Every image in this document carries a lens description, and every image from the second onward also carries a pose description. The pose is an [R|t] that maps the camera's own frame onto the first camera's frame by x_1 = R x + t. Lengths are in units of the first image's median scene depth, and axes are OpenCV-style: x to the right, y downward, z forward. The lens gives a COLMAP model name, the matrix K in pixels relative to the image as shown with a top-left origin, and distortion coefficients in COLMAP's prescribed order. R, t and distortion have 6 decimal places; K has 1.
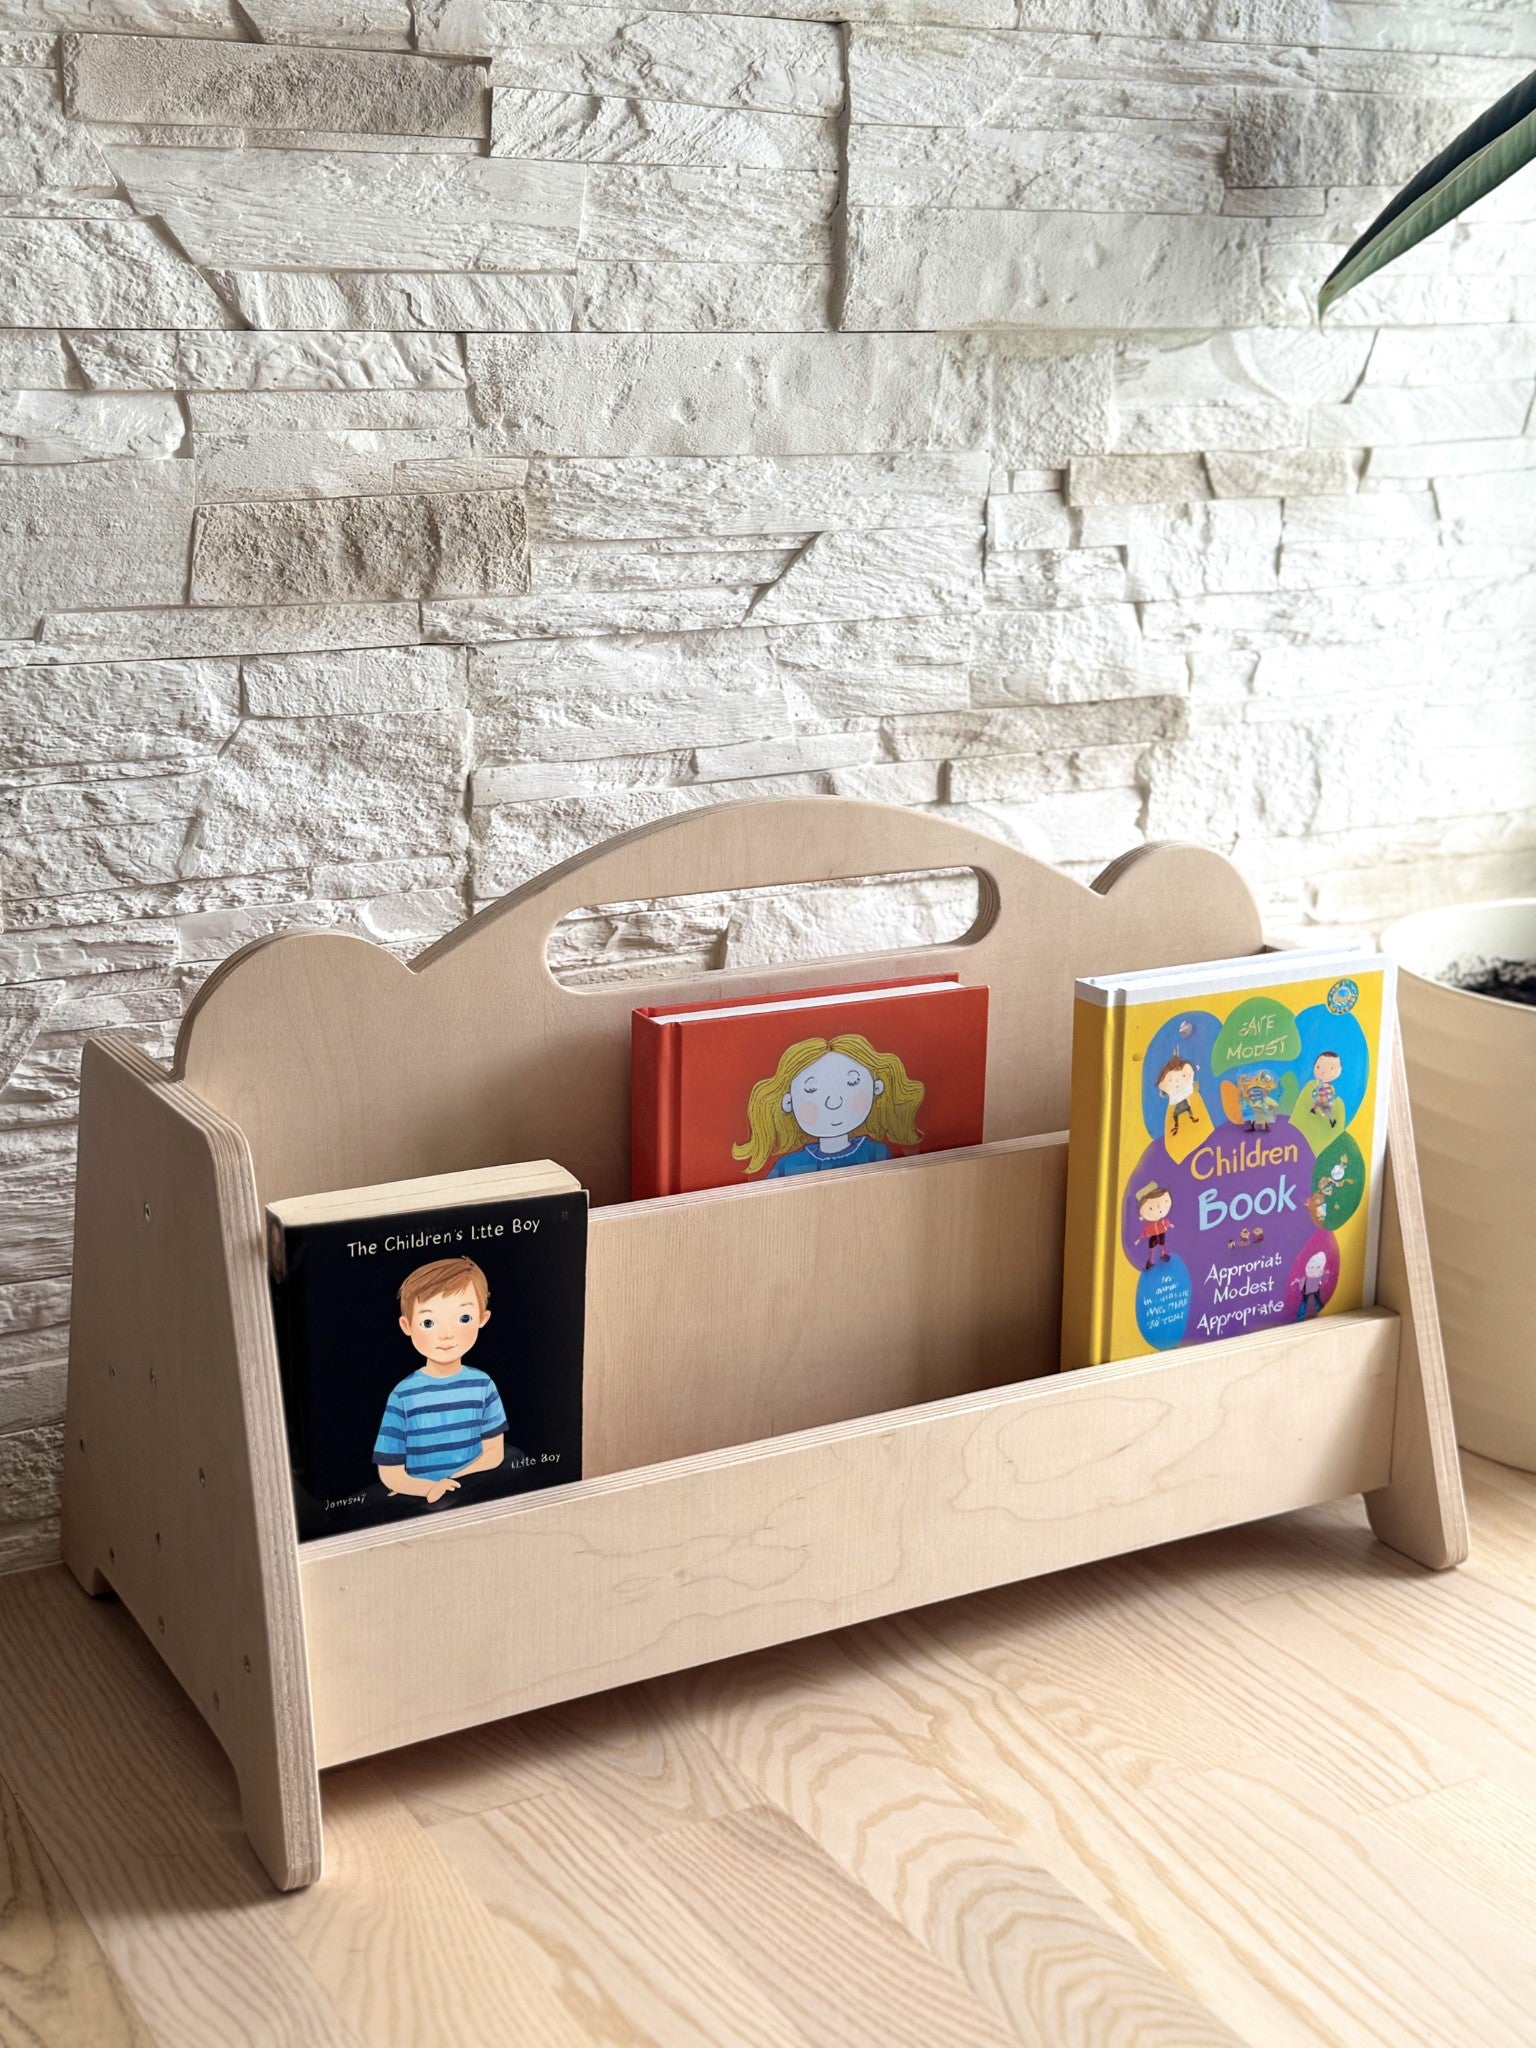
lens RADIAL K [[2780.2, 0, 741.3], [0, 2780.2, 1061.8], [0, 0, 1]] dist [0.088483, 0.000000]
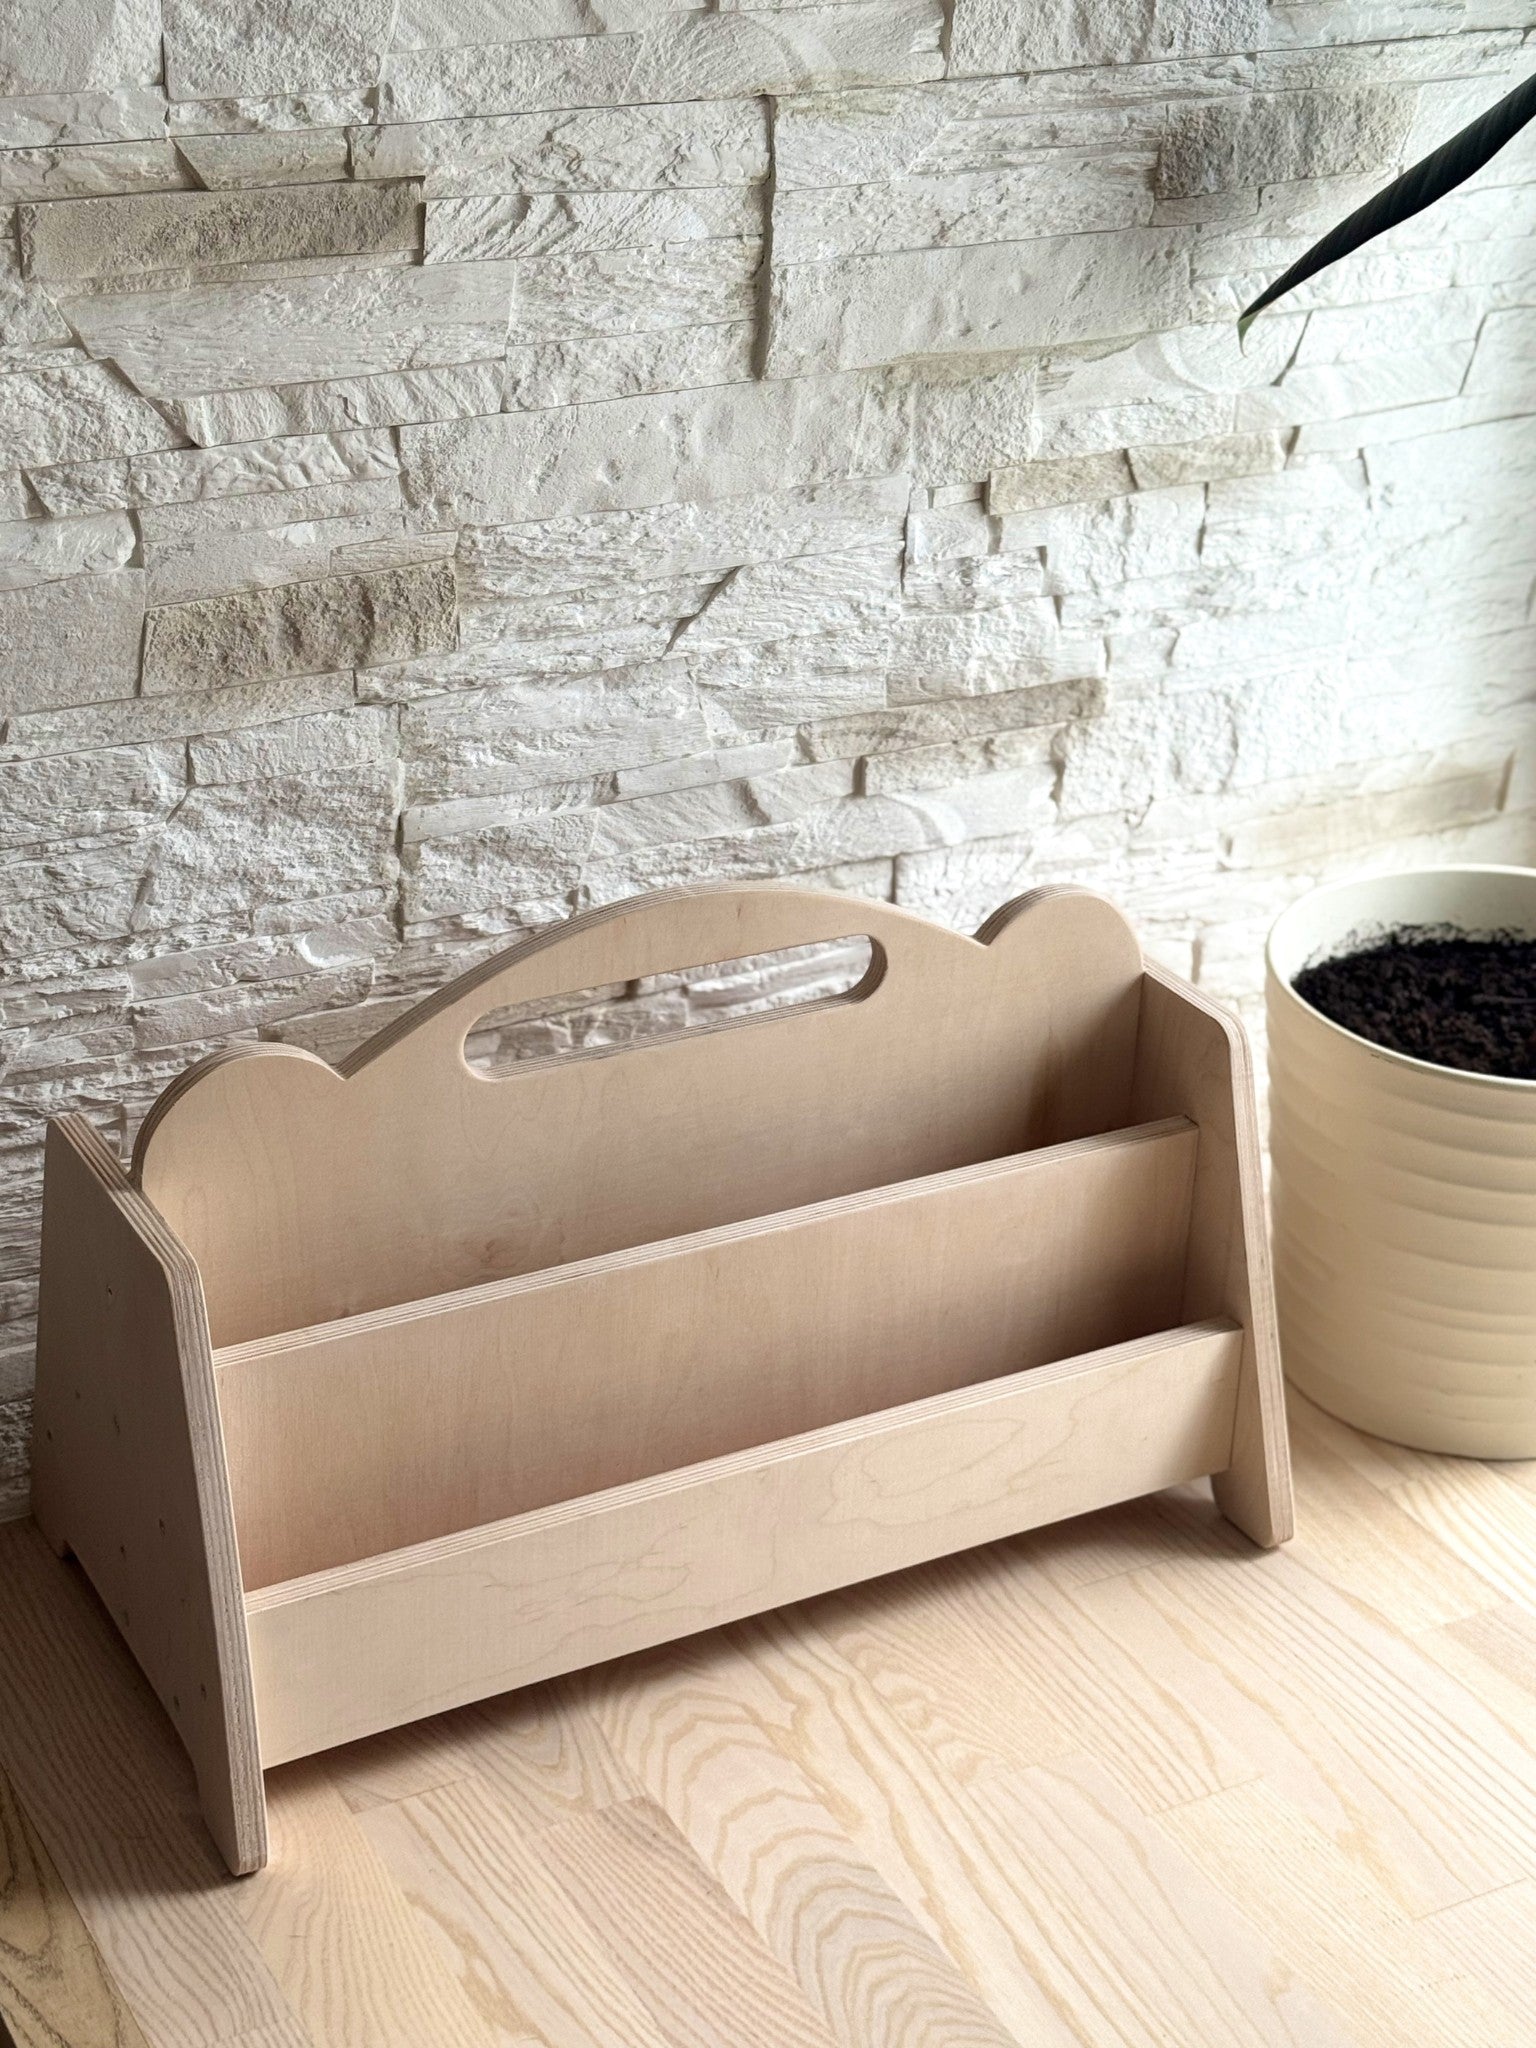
lens RADIAL K [[3400.2, 0, 739.9], [0, 3400.2, 1051.4], [0, 0, 1]] dist [0.090781, 0.000000]
pose [[0.999662, 0.025916, -0.002048, 0.036752], [-0.025004, 0.980067, 0.197087, -0.273483], [0.007115, -0.196970, 0.980384, -0.290594]]
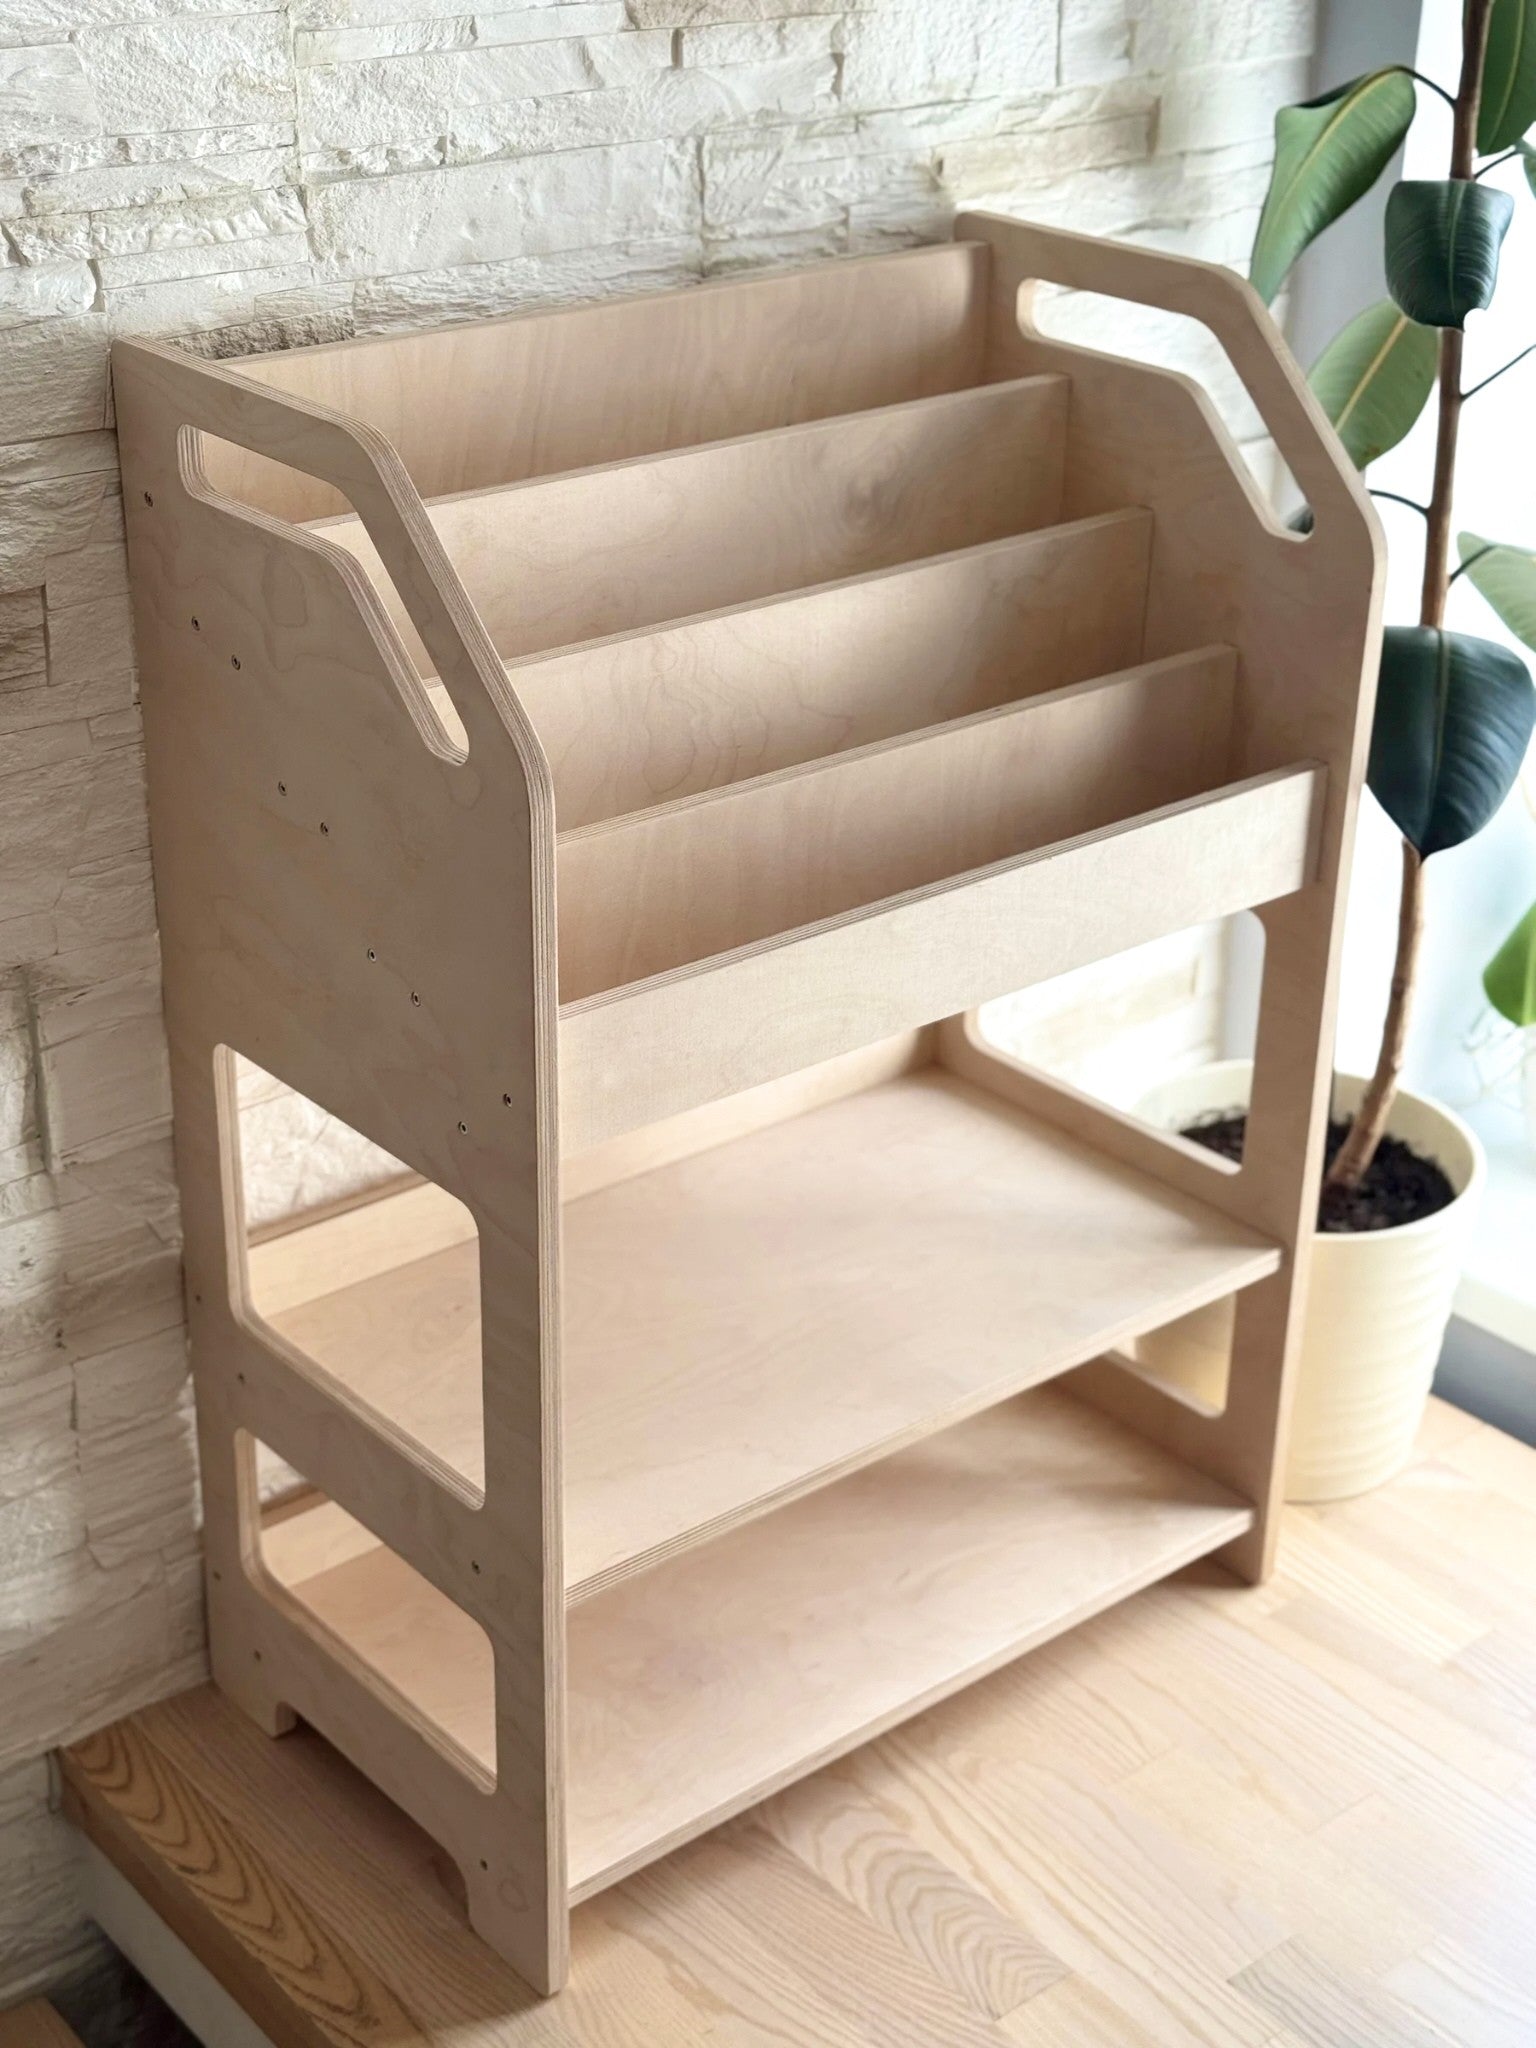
lens RADIAL K [[3004.4, 0, 771.8], [0, 3004.4, 1028.0], [0, 0, 1]] dist [0.123150, 0.000000]
pose [[0.982321, -0.073493, 0.172176, -0.207284], [0.040387, 0.981256, 0.188427, -0.429933], [-0.182797, -0.178142, 0.966877, -0.508445]]
